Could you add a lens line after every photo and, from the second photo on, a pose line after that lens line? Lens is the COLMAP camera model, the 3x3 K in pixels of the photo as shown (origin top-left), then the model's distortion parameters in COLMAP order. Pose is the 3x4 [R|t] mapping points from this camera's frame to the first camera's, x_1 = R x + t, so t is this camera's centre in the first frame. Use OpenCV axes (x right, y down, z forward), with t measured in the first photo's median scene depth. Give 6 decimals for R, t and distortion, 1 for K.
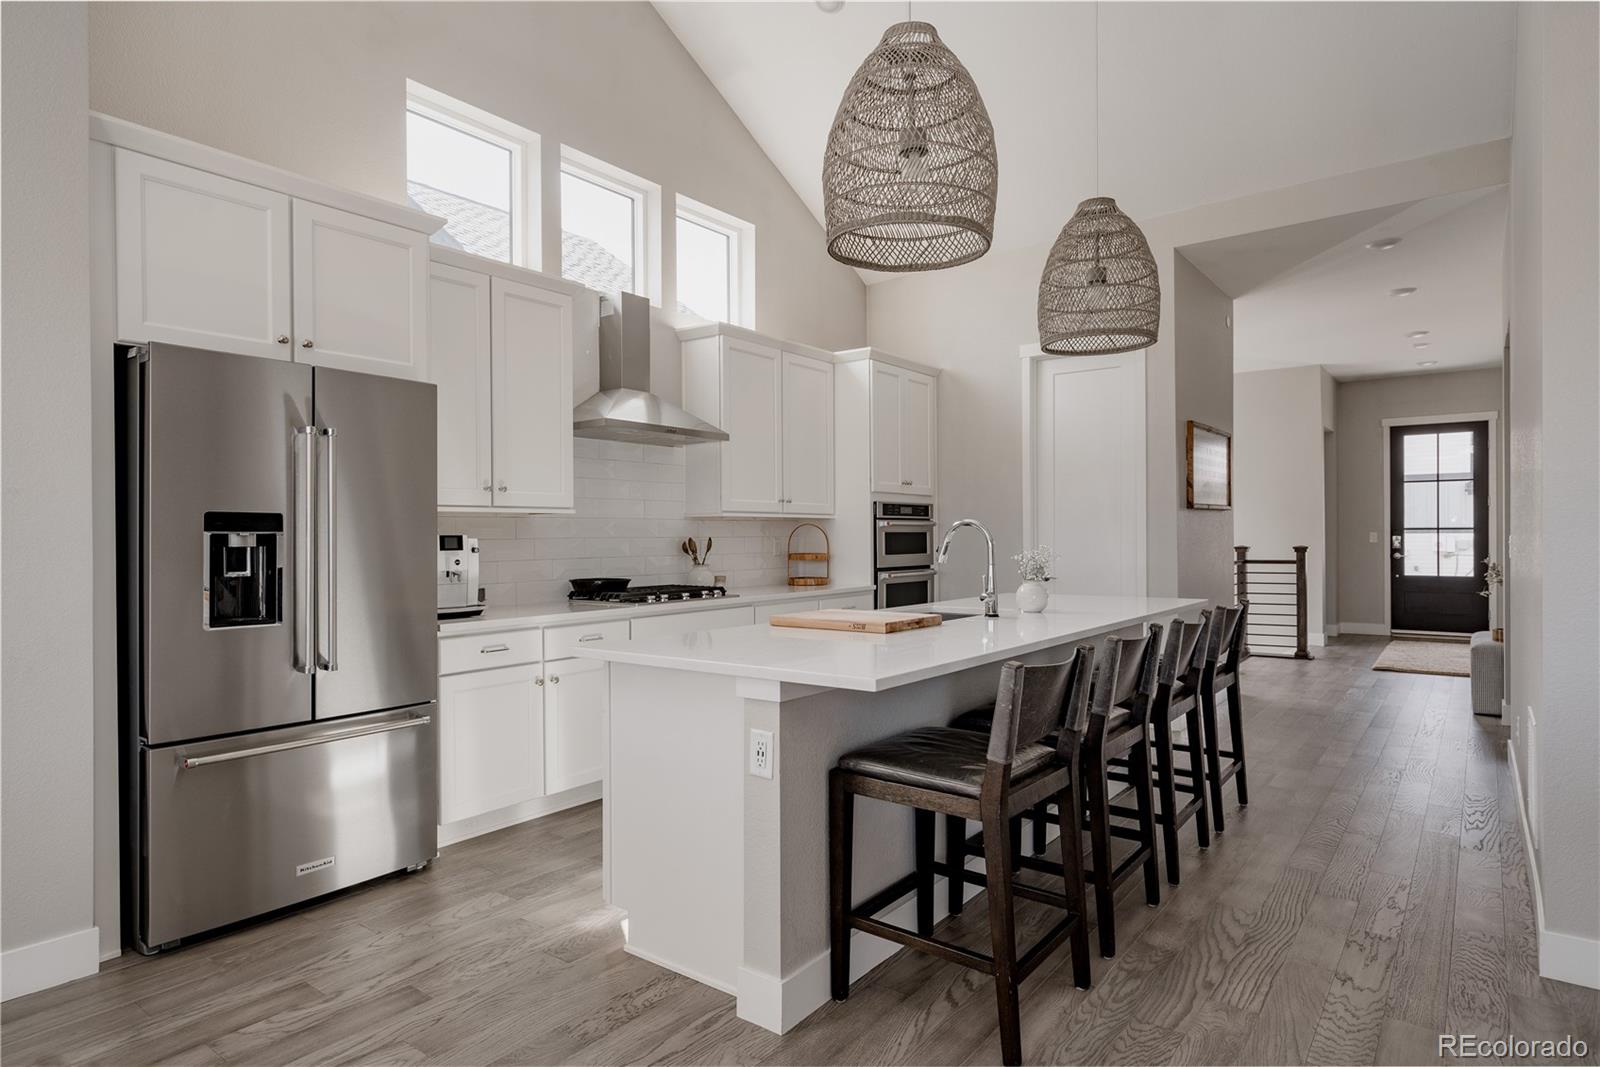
lens RADIAL K [[910.2, 0, 810.3], [0, 910.2, 528.5], [0, 0, 1]] dist [0.007356, 0.009655]
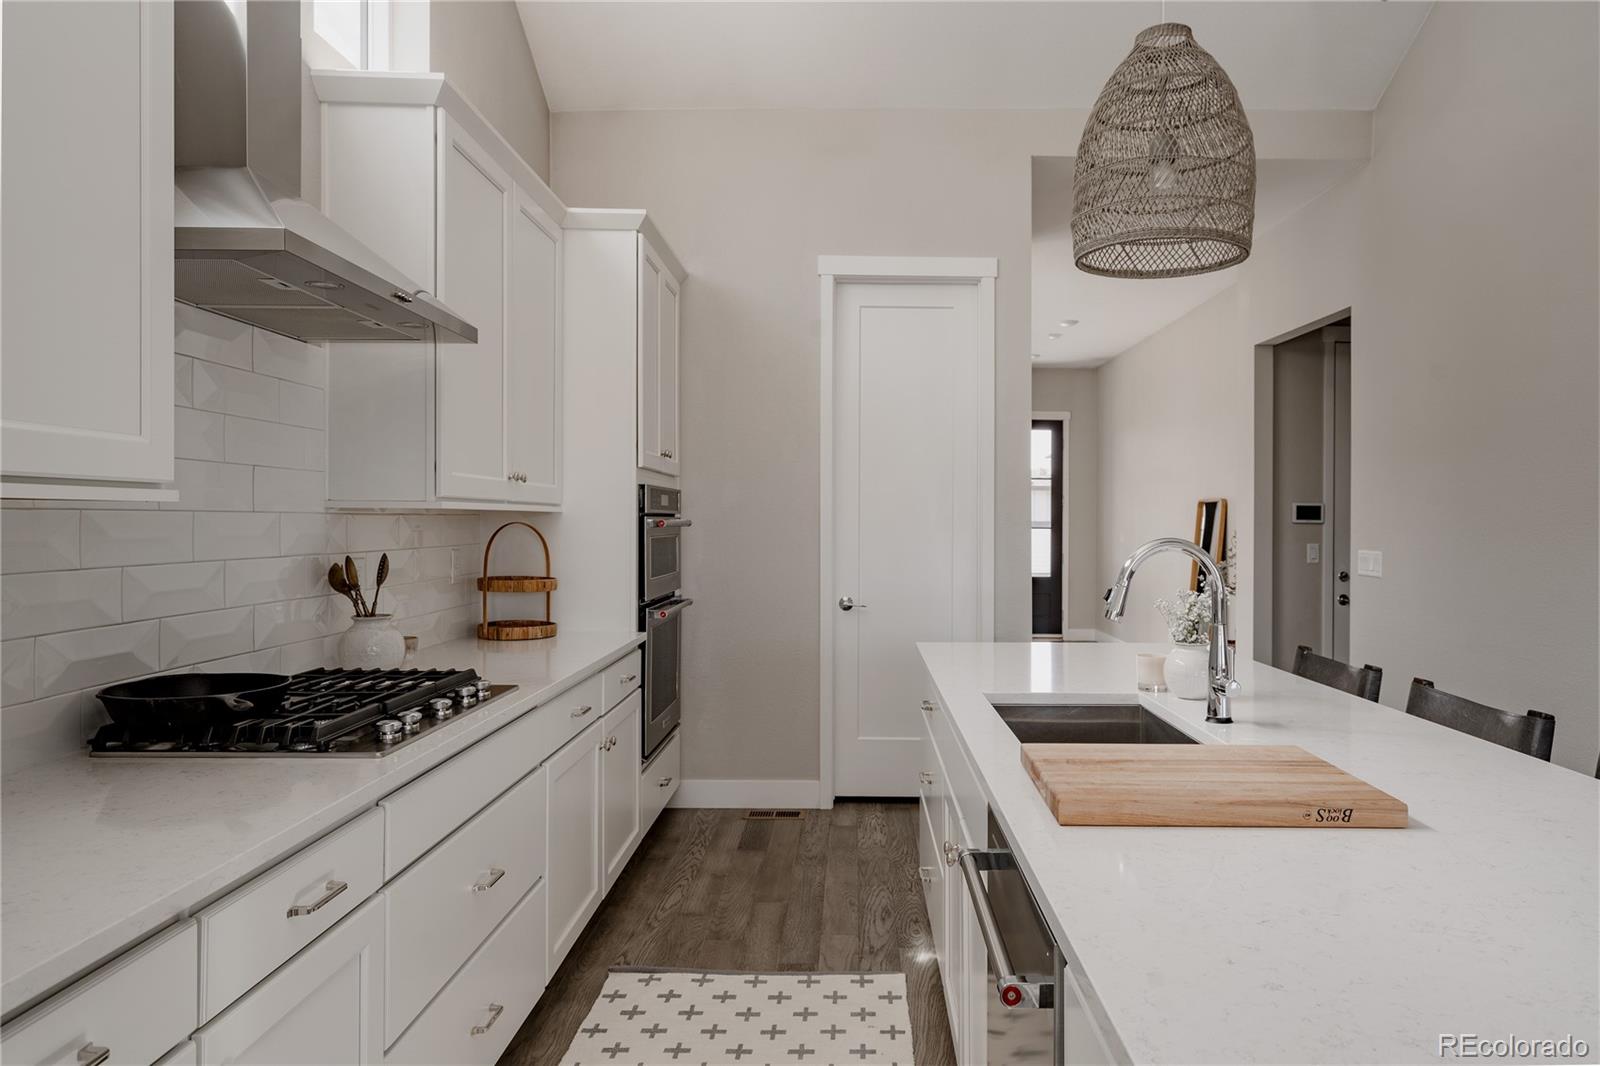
lens RADIAL K [[1019.6, 0, 871.1], [0, 1019.6, 530.1], [0, 0, 1]] dist [0.010771, 0.001336]
pose [[0.802697, 0.004191, 0.596373, -0.220332], [-0.012695, 0.999869, 0.010060, -0.010071], [-0.596252, -0.015646, 0.802645, 0.449192]]
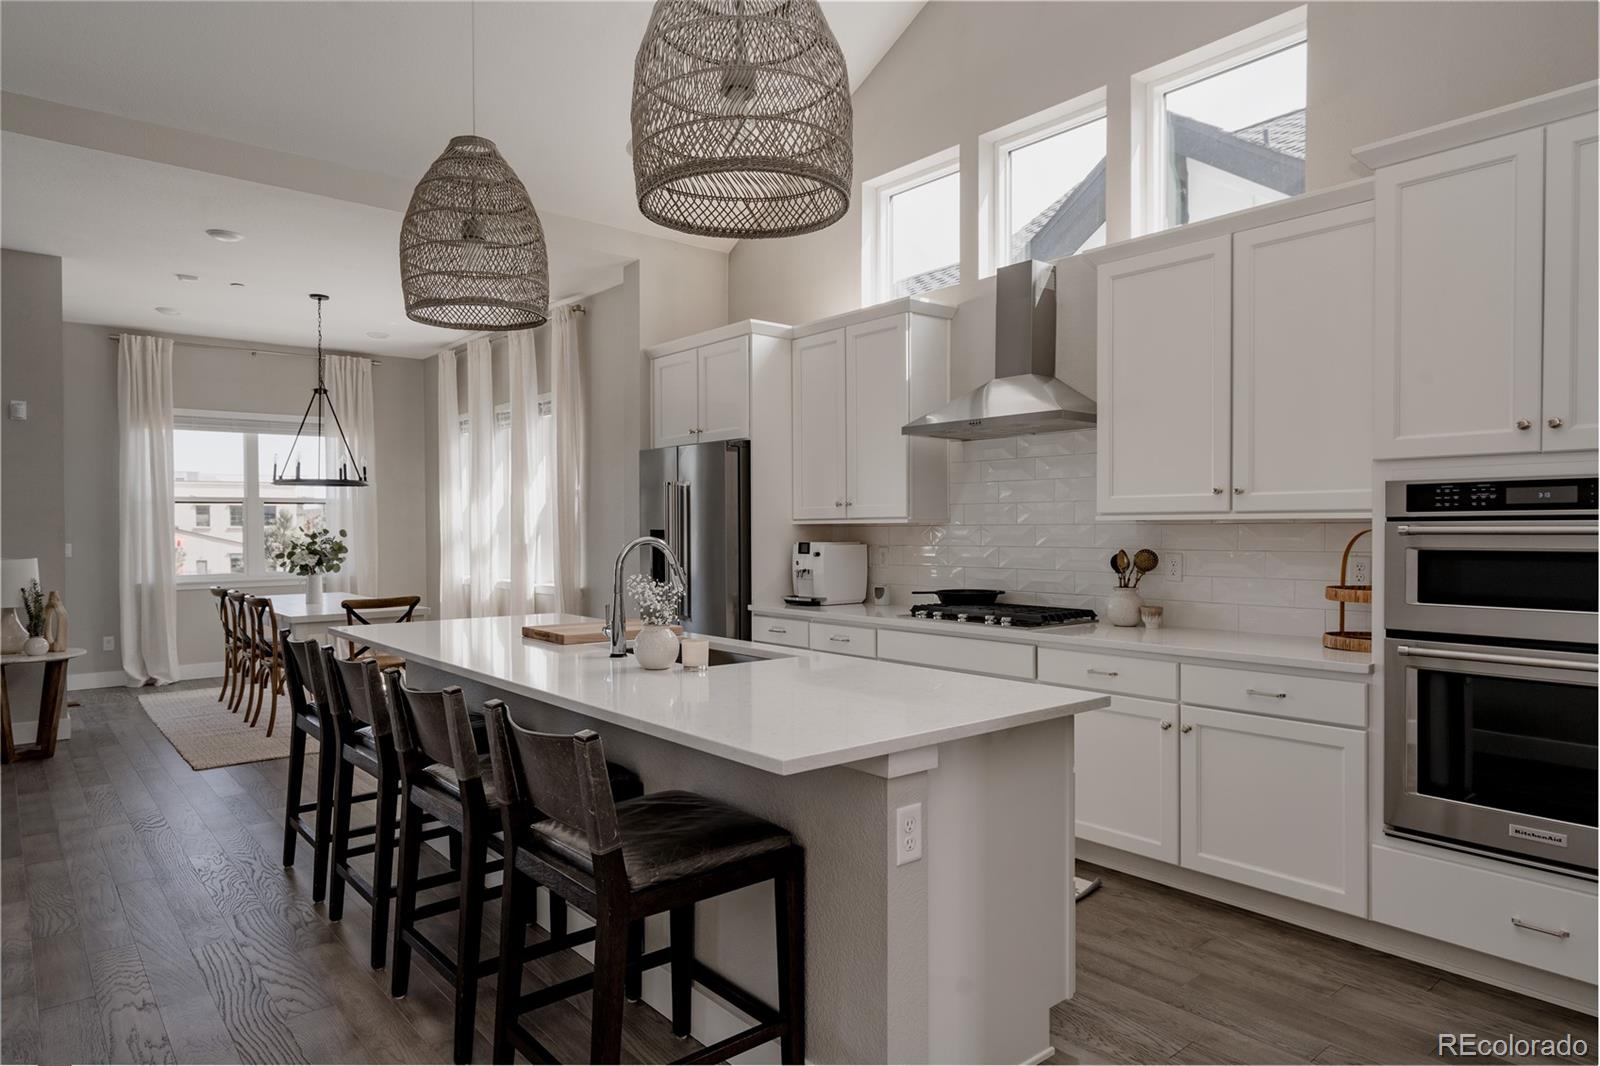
lens RADIAL K [[998.2, 0, 816.7], [0, 998.2, 540.8], [0, 0, 1]] dist [0.006057, 0.000053]
pose [[-0.243640, 0.022641, -0.969602, 0.696846], [0.015497, 0.999691, 0.019450, -0.015887], [0.969742, -0.010287, -0.243915, 0.948780]]
